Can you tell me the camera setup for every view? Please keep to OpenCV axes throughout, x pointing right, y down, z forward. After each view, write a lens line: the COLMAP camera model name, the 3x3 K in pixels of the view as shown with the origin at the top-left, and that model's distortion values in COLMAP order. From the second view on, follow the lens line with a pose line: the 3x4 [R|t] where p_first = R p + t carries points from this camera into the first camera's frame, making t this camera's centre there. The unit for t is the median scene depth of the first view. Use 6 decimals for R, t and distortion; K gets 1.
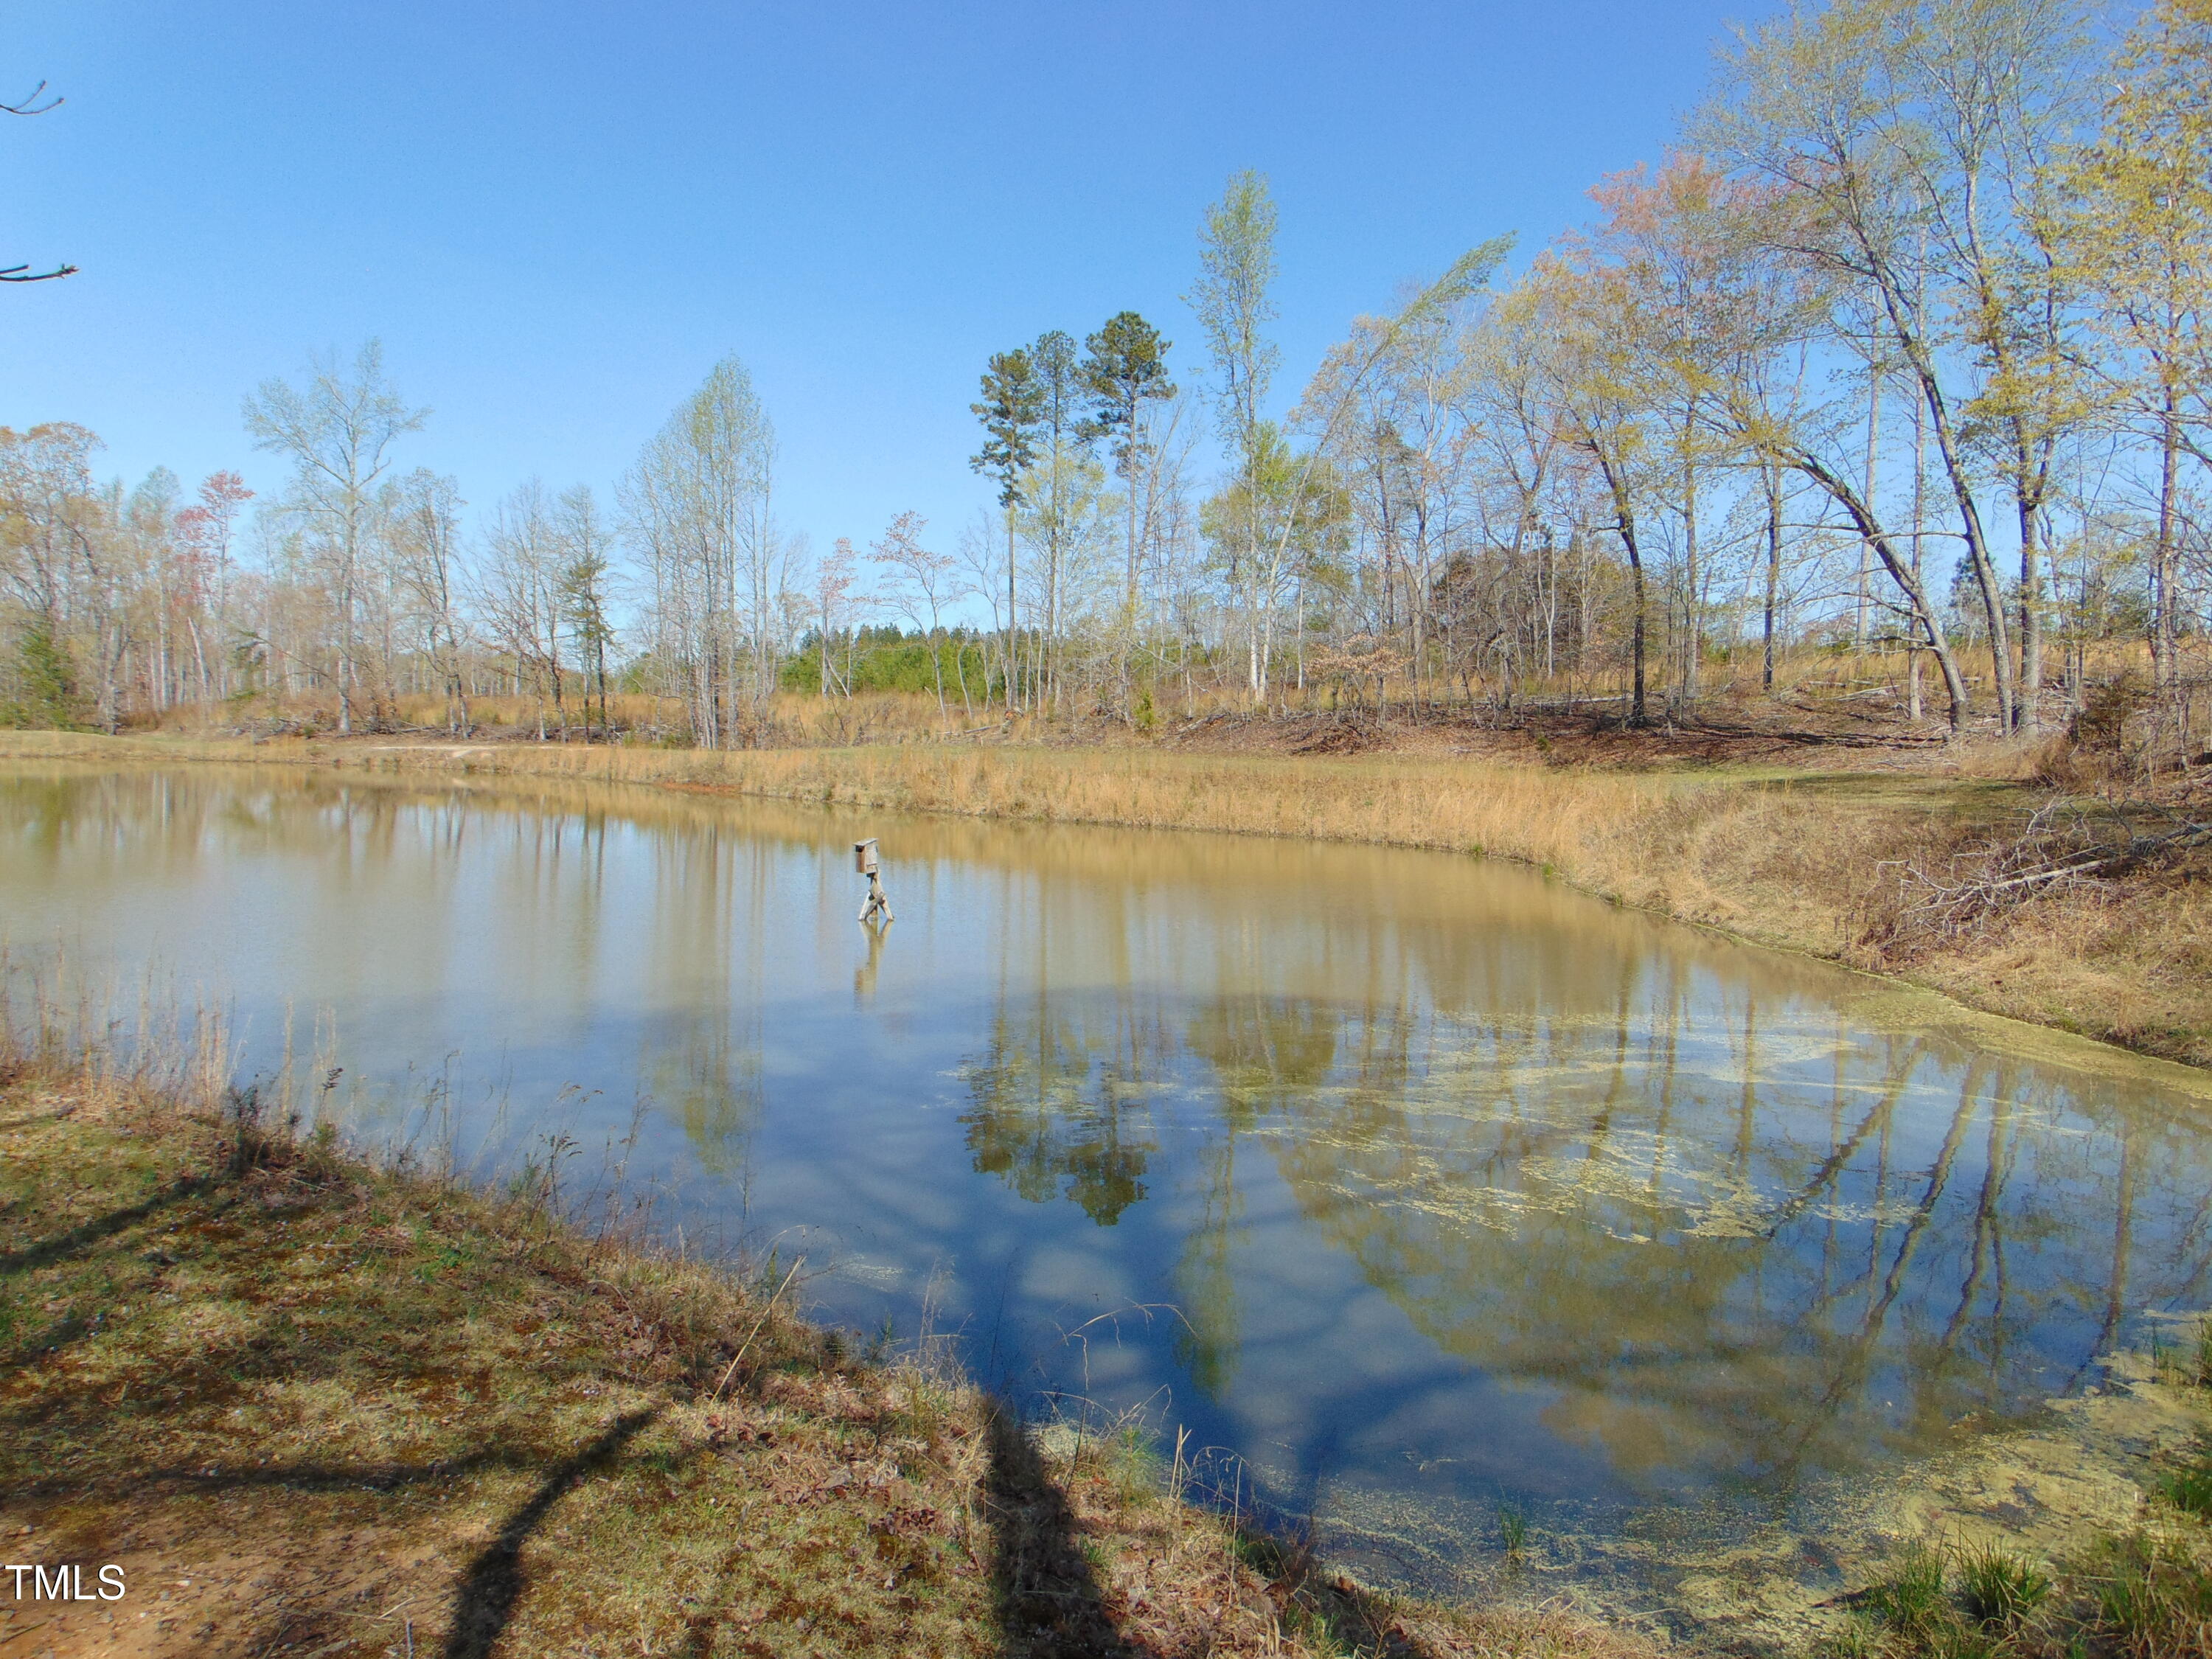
lens RADIAL K [[1609.4, 0, 1098.0], [0, 1609.4, 845.9], [0, 0, 1]] dist [-0.003790, 0.008797]
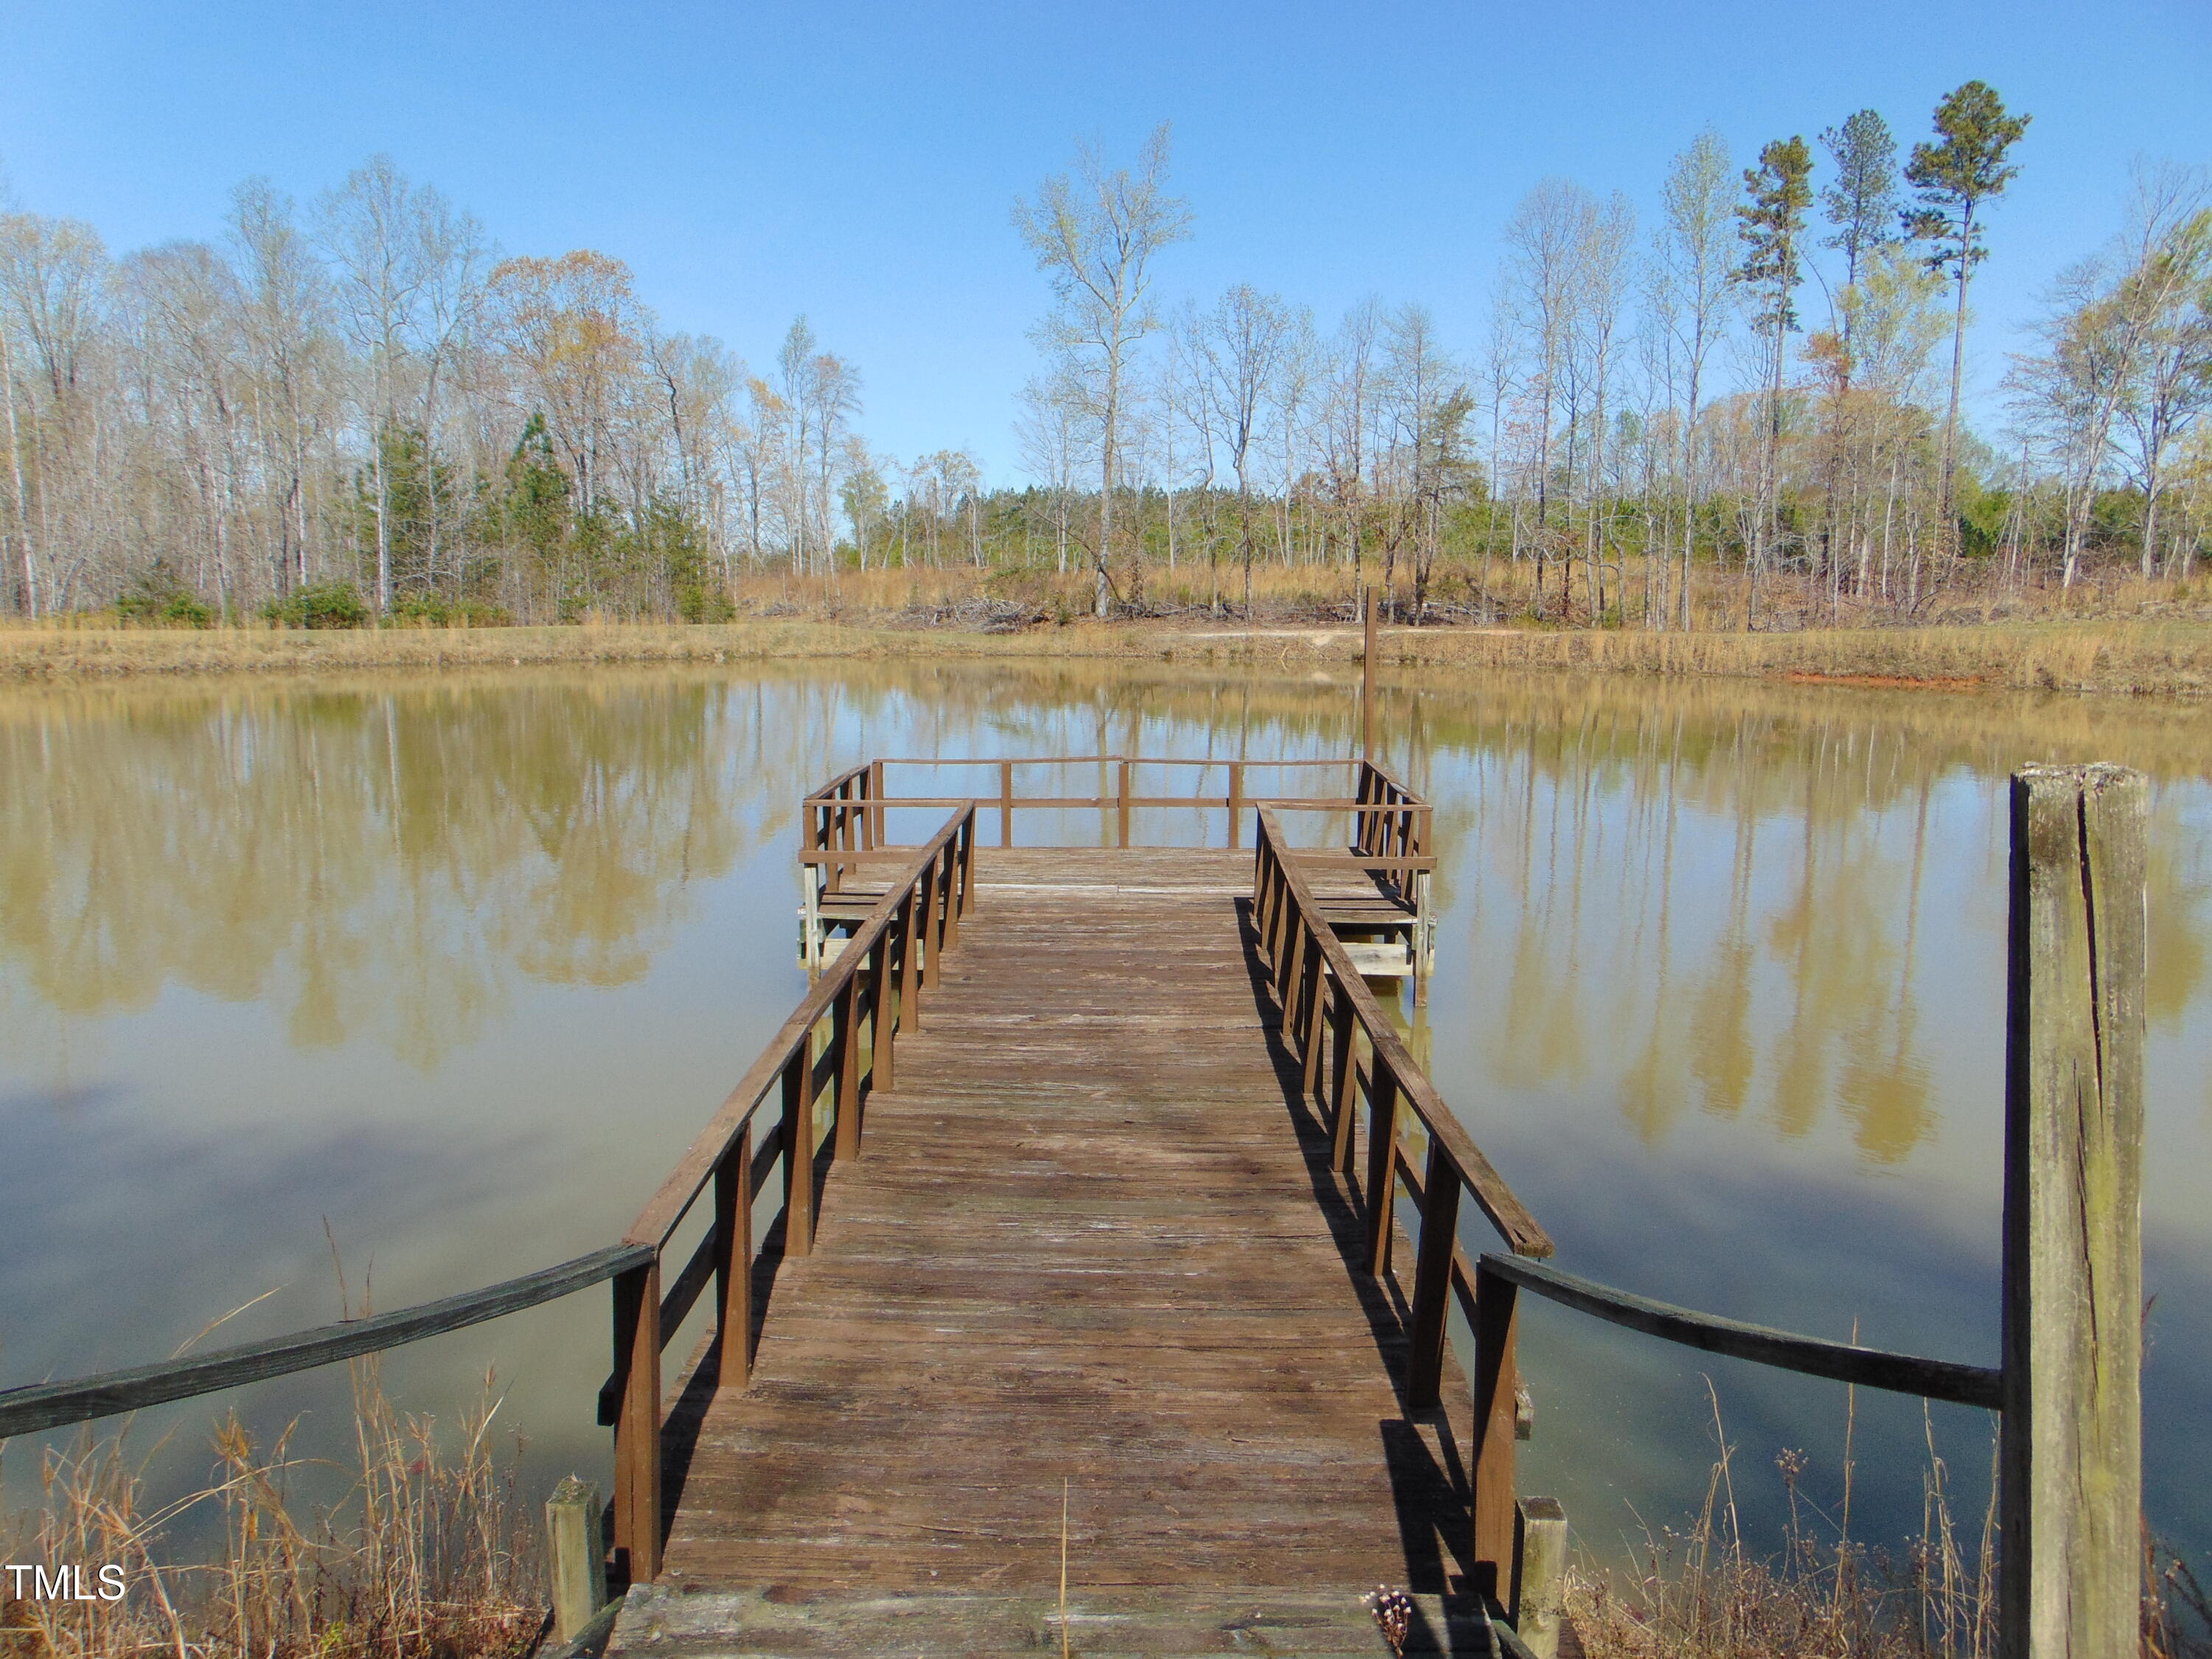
lens RADIAL K [[1609.4, 0, 1098.0], [0, 1609.4, 845.9], [0, 0, 1]] dist [-0.003790, 0.008797]
pose [[0.998994, -0.028662, 0.034493, -0.485313], [0.026165, 0.997147, 0.070801, -0.013082], [-0.036424, -0.069827, 0.996894, 0.174257]]
